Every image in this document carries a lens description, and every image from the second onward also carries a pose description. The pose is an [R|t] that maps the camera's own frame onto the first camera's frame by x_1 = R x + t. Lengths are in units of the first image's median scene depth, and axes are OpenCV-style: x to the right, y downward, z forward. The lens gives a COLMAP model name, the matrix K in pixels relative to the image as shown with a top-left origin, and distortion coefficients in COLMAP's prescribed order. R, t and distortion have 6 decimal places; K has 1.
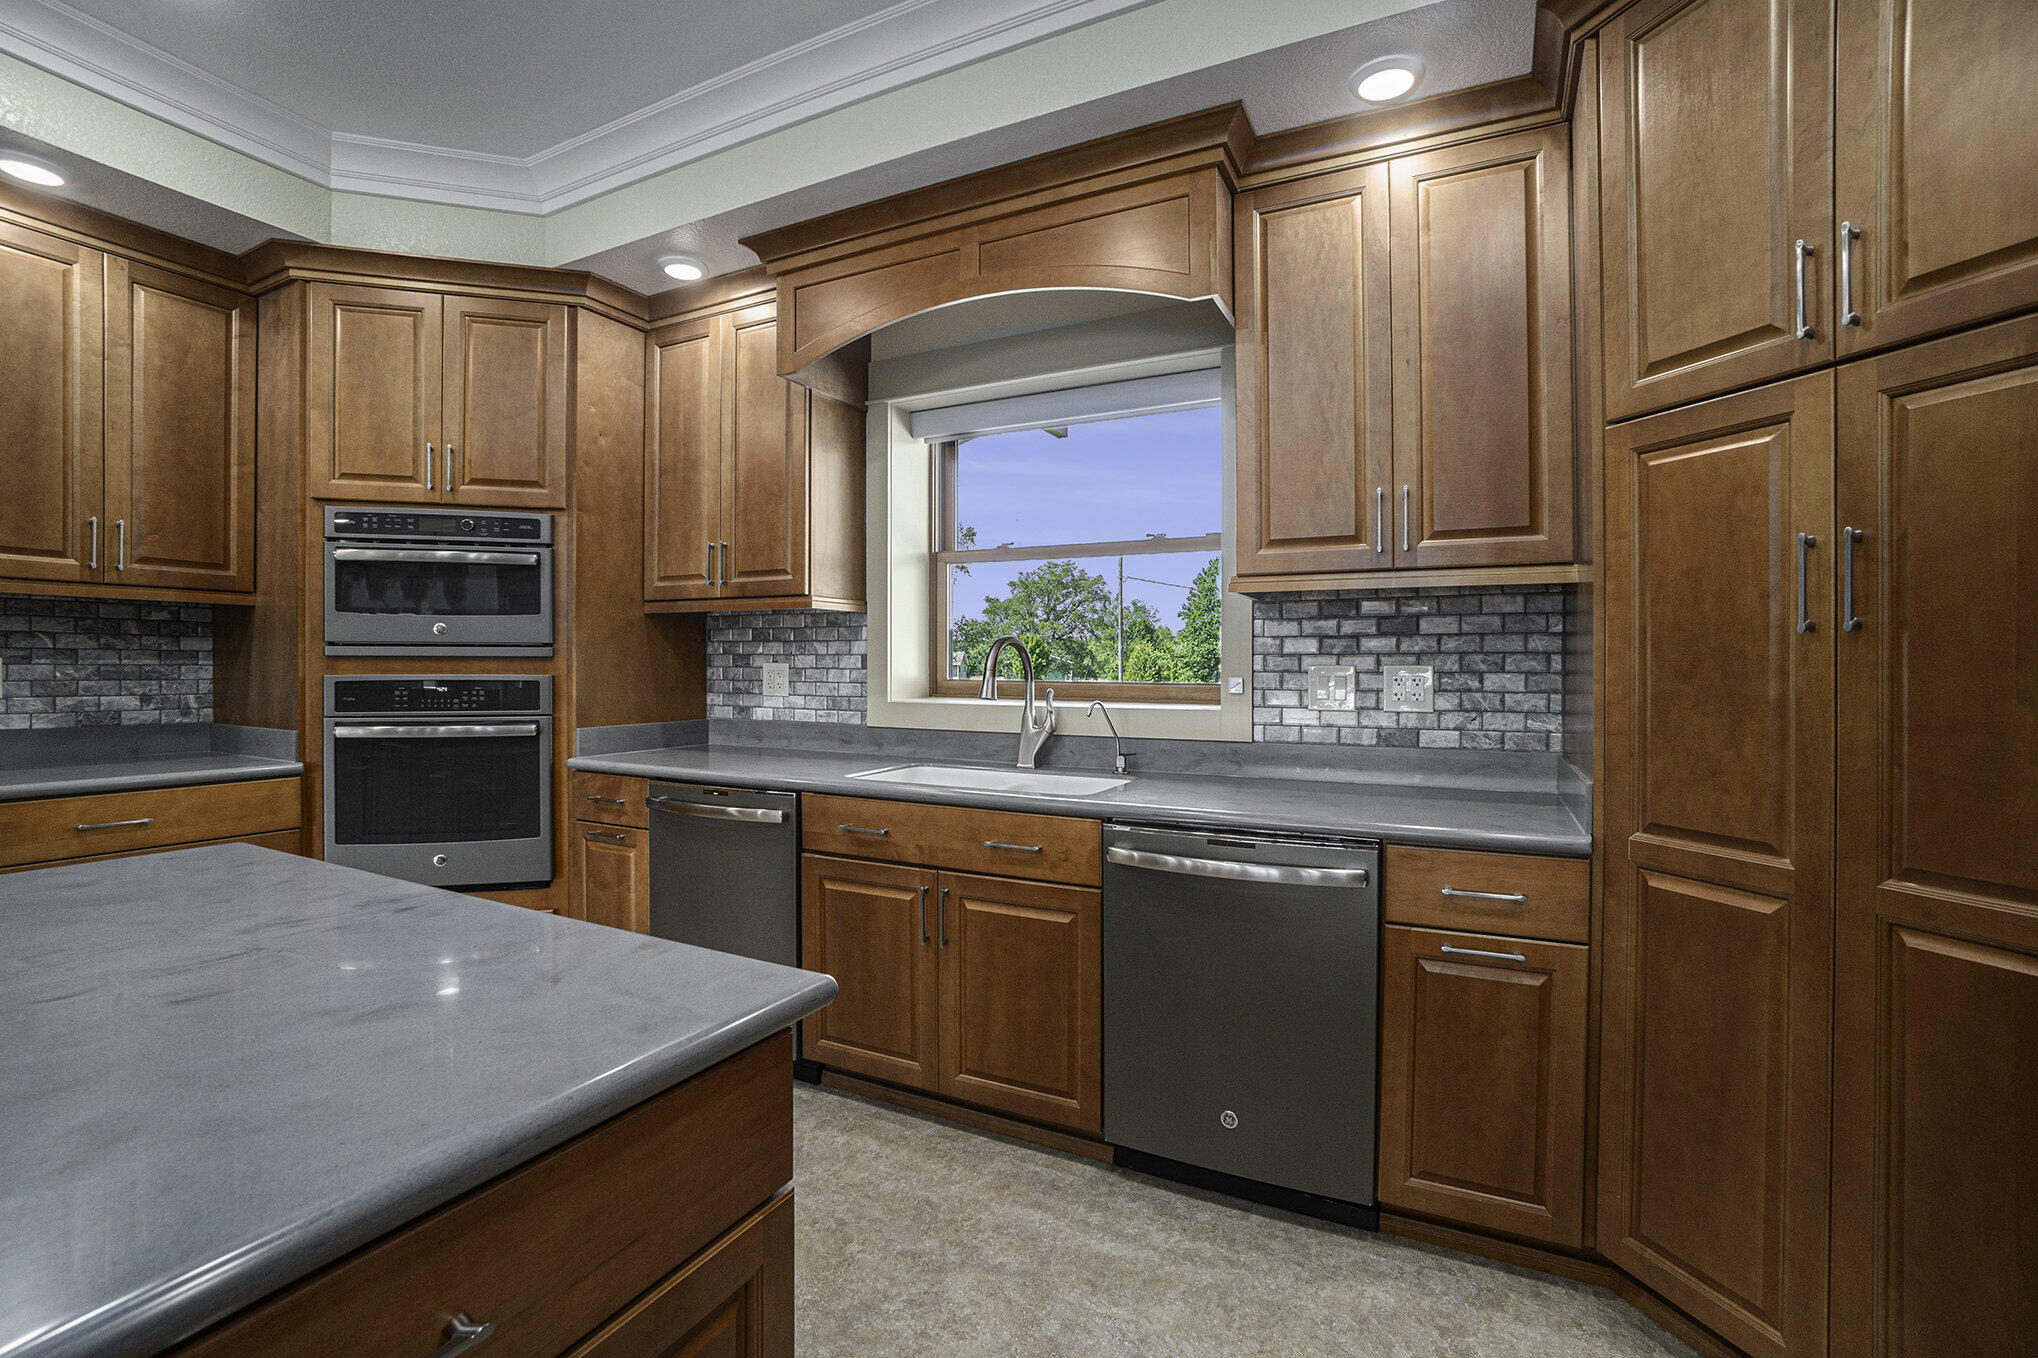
lens RADIAL K [[892.4, 0, 963.4], [0, 892.4, 667.7], [0, 0, 1]] dist [-0.018462, 0.000971]
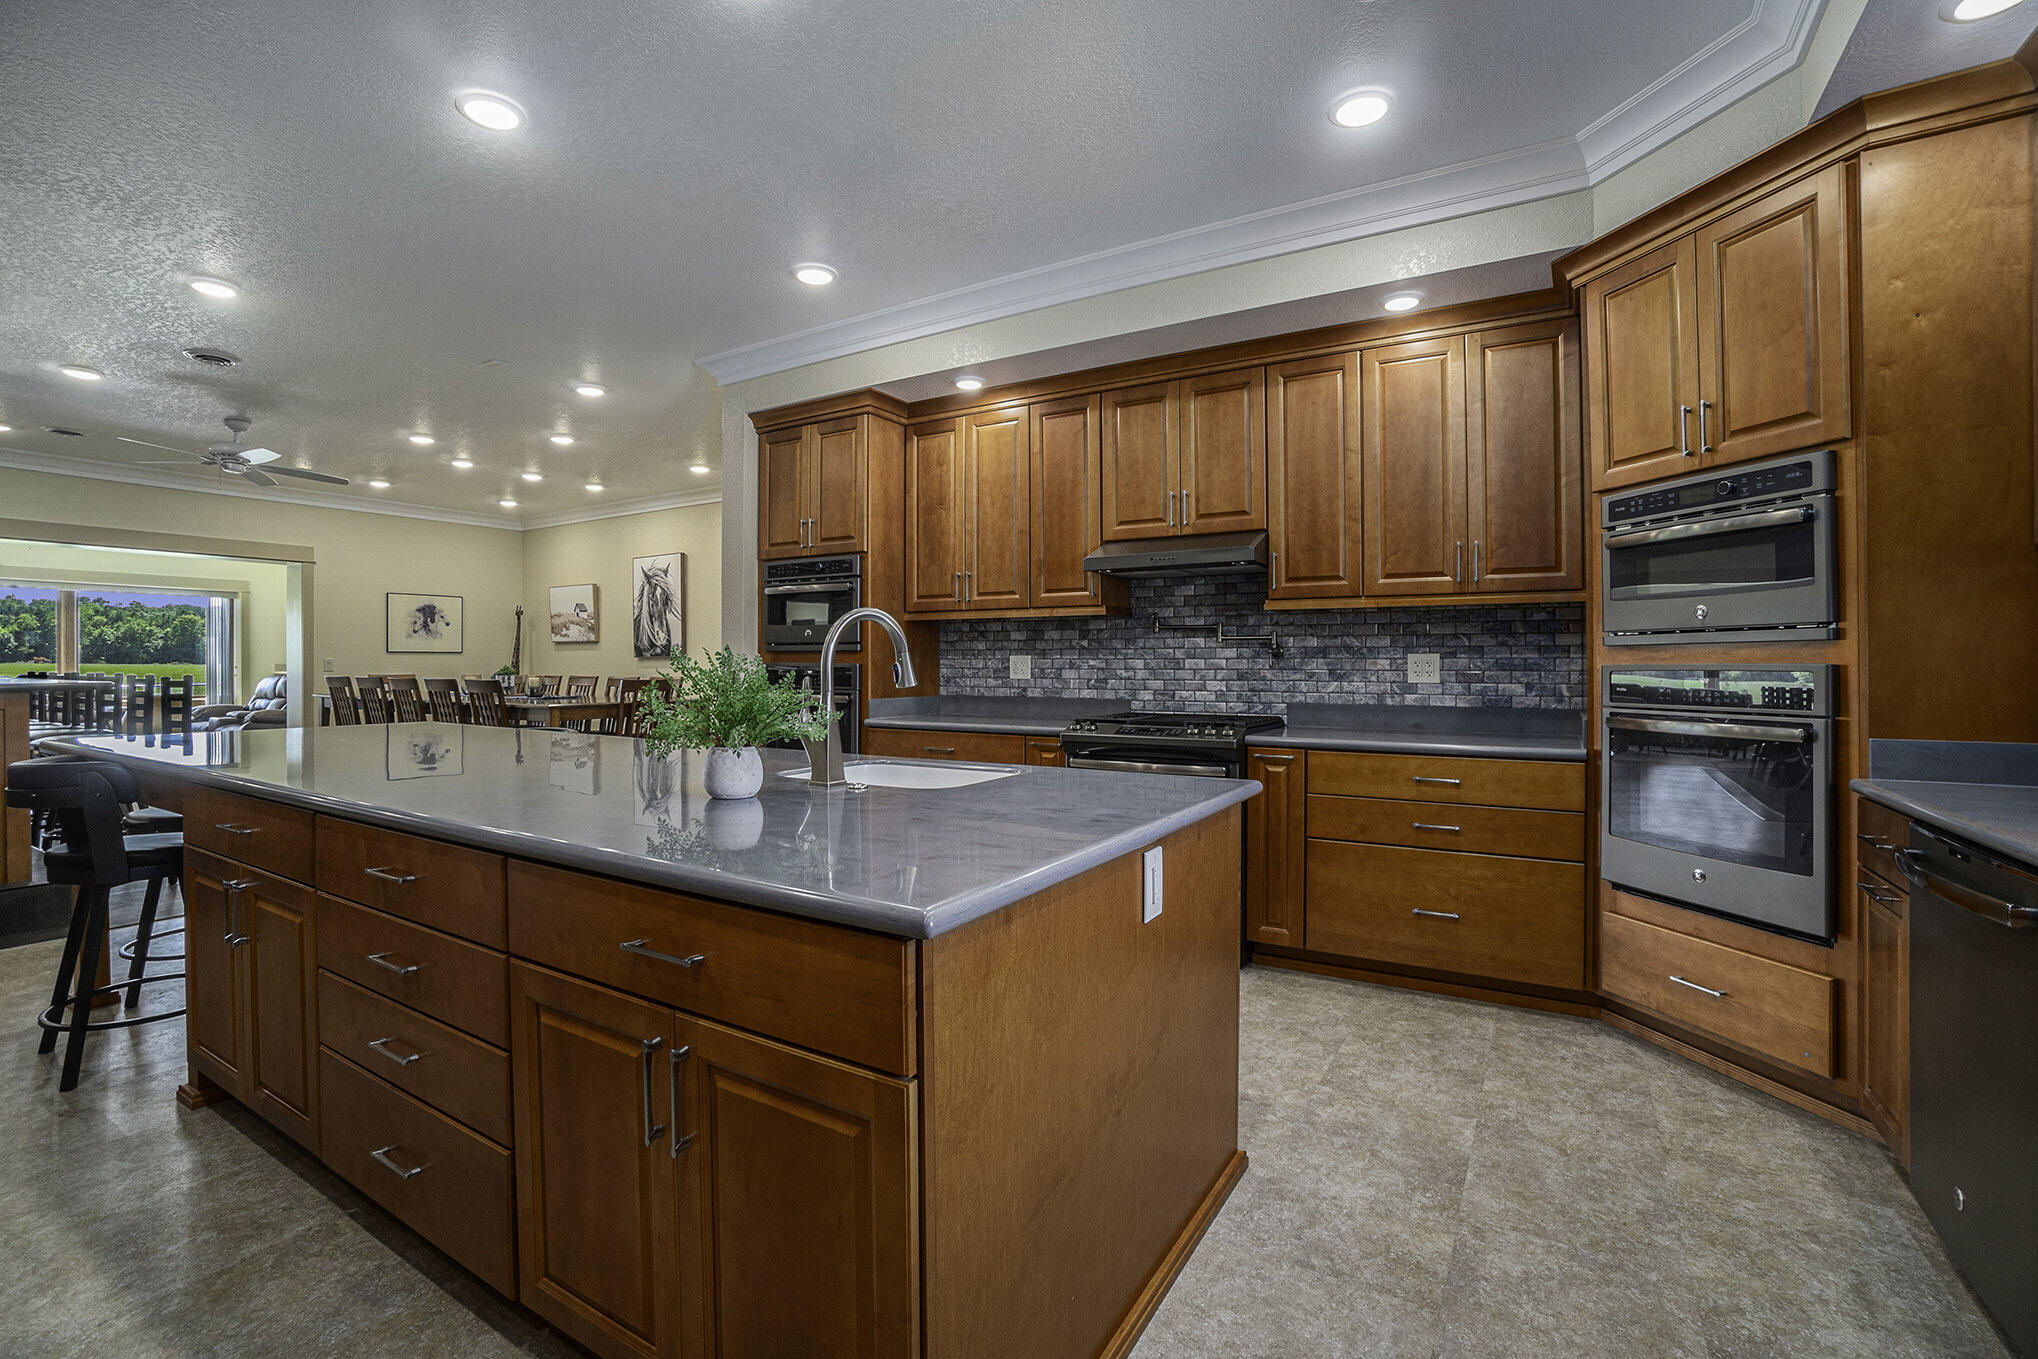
lens RADIAL K [[892.4, 0, 1028.8], [0, 892.4, 669.8], [0, 0, 1]] dist [-0.018462, 0.000971]
pose [[-0.000239, 0.000085, -1.000000, 0.280865], [-0.003977, 0.999992, 0.000086, 0.015601], [0.999992, 0.003977, -0.000238, 0.331940]]
